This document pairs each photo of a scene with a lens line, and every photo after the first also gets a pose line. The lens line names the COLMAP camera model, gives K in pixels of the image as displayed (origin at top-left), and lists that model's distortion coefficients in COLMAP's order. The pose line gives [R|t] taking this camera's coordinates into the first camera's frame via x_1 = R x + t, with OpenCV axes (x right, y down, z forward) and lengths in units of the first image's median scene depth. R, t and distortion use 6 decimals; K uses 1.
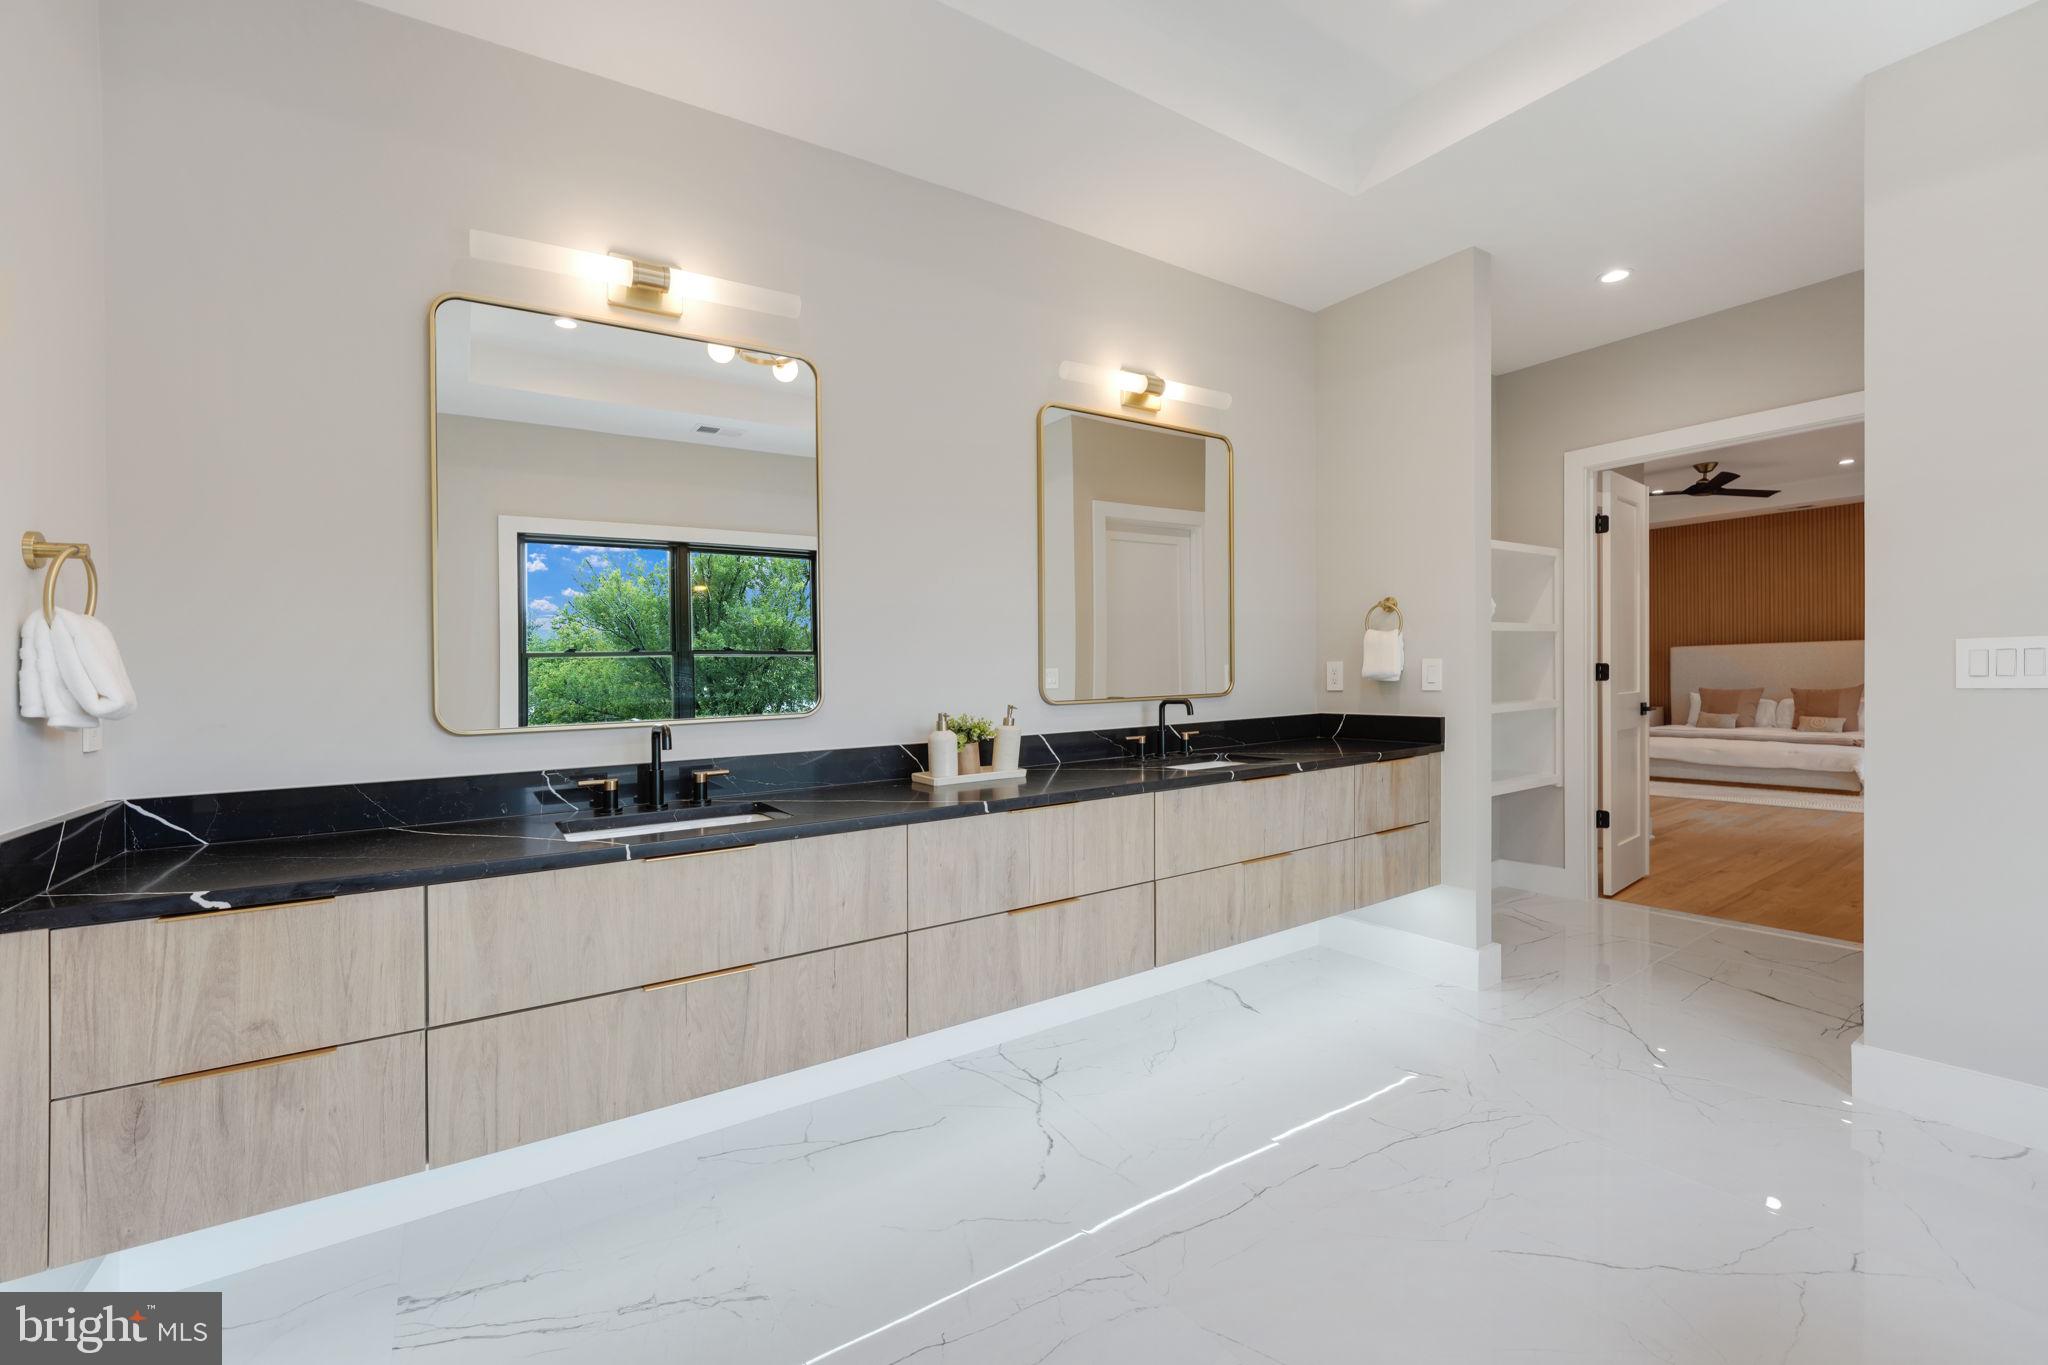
lens RADIAL K [[851.1, 0, 1023.9], [0, 851.1, 657.0], [0, 0, 1]] dist [-0.023095, -0.000372]
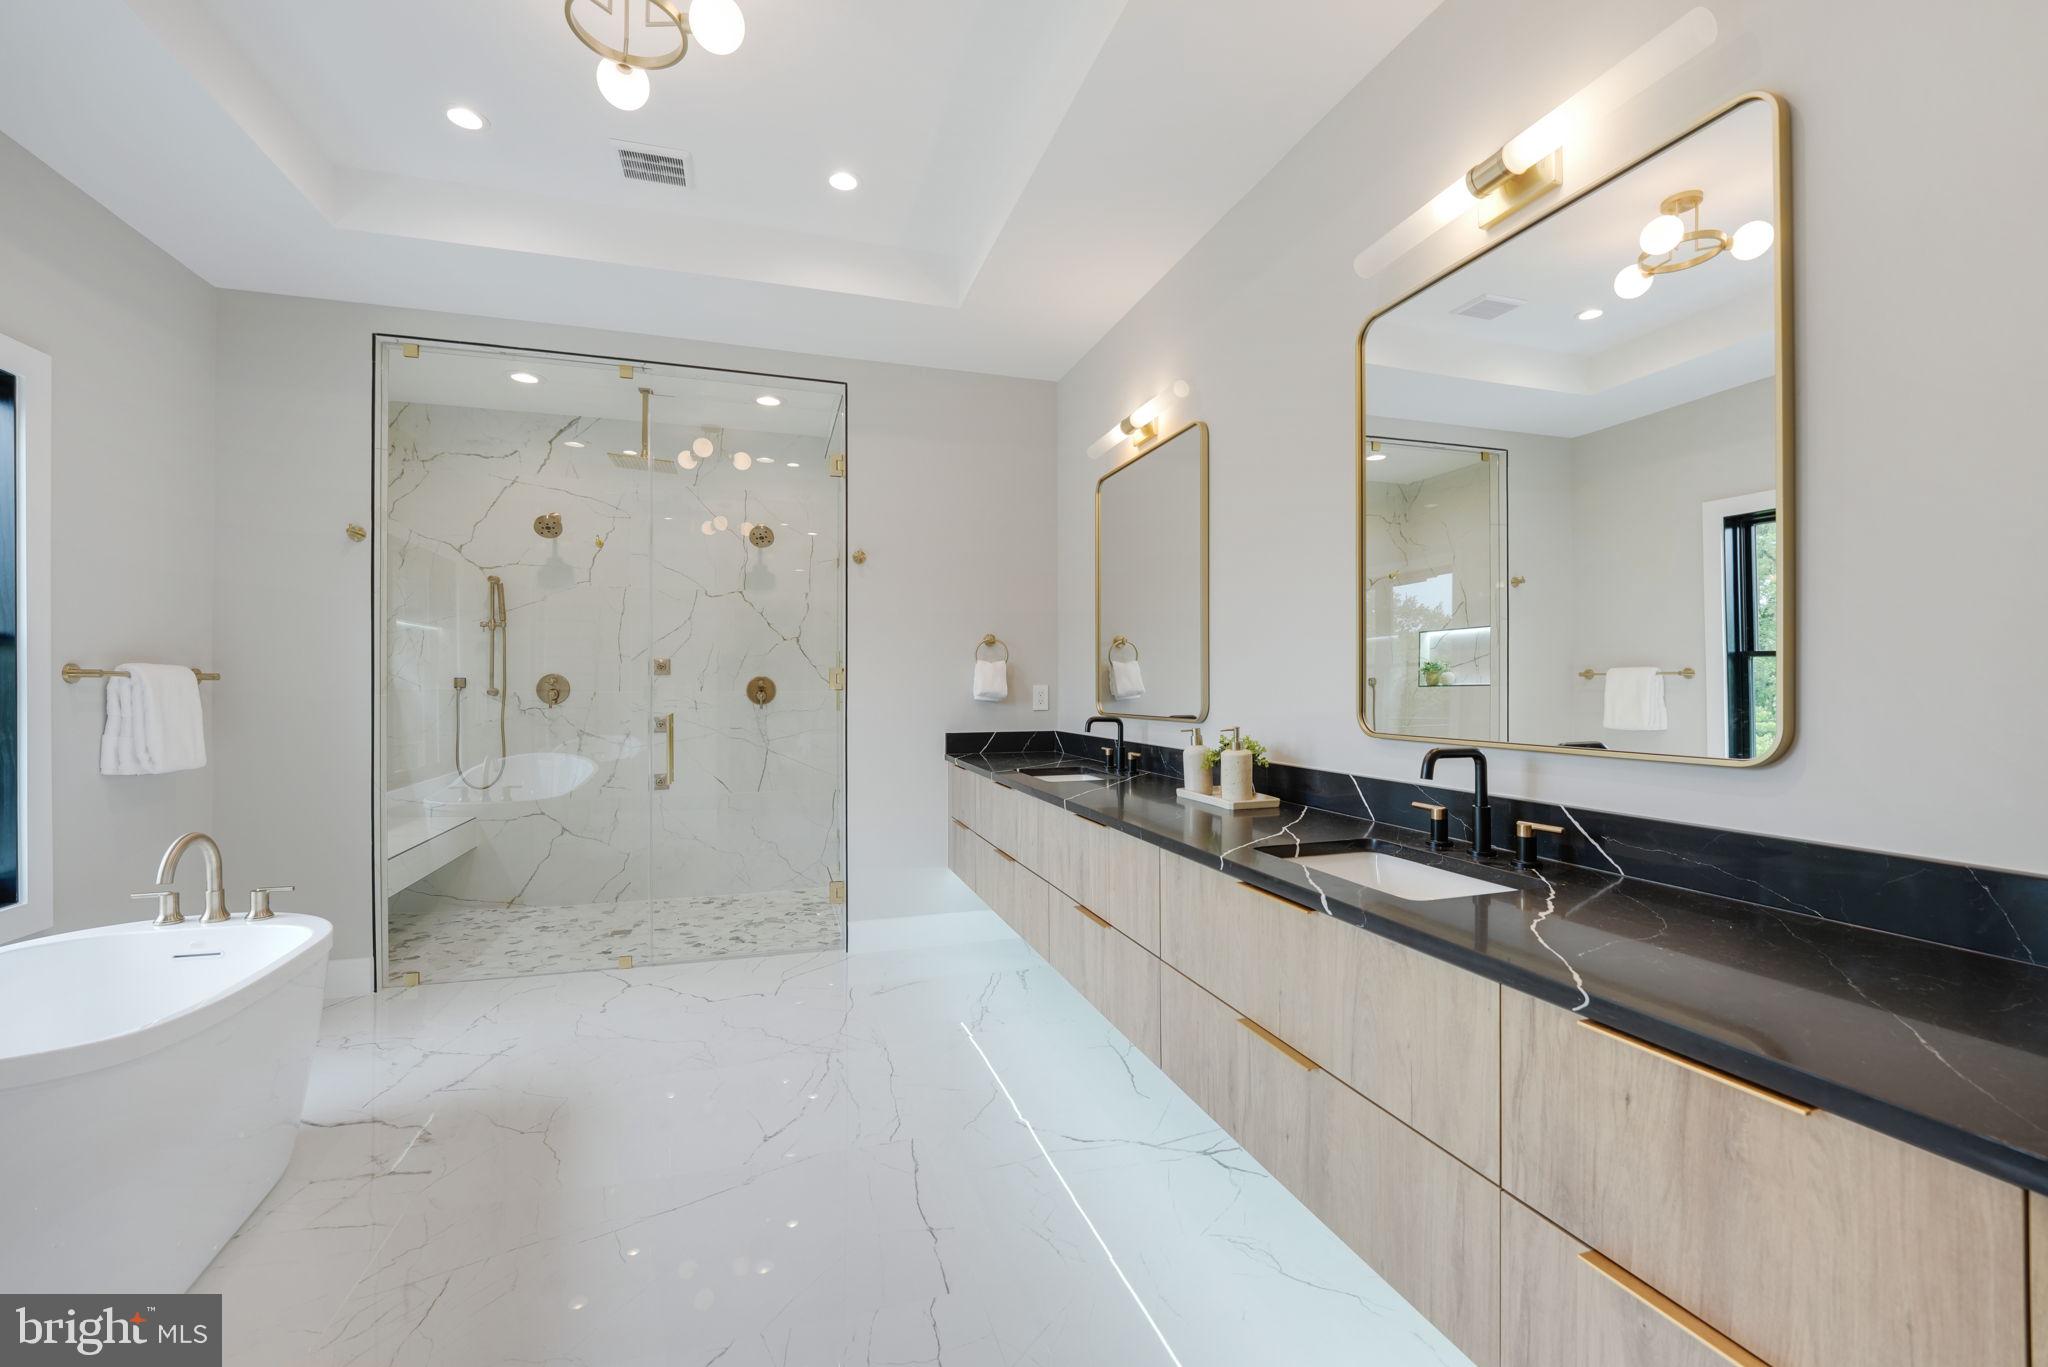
lens RADIAL K [[851.1, 0, 1023.9], [0, 851.1, 658.0], [0, 0, 1]] dist [-0.023095, -0.000372]
pose [[-0.290428, -0.013574, -0.956800, 0.791377], [0.023166, 0.999507, -0.021211, -0.000384], [0.956616, -0.028325, -0.289971, 0.936795]]
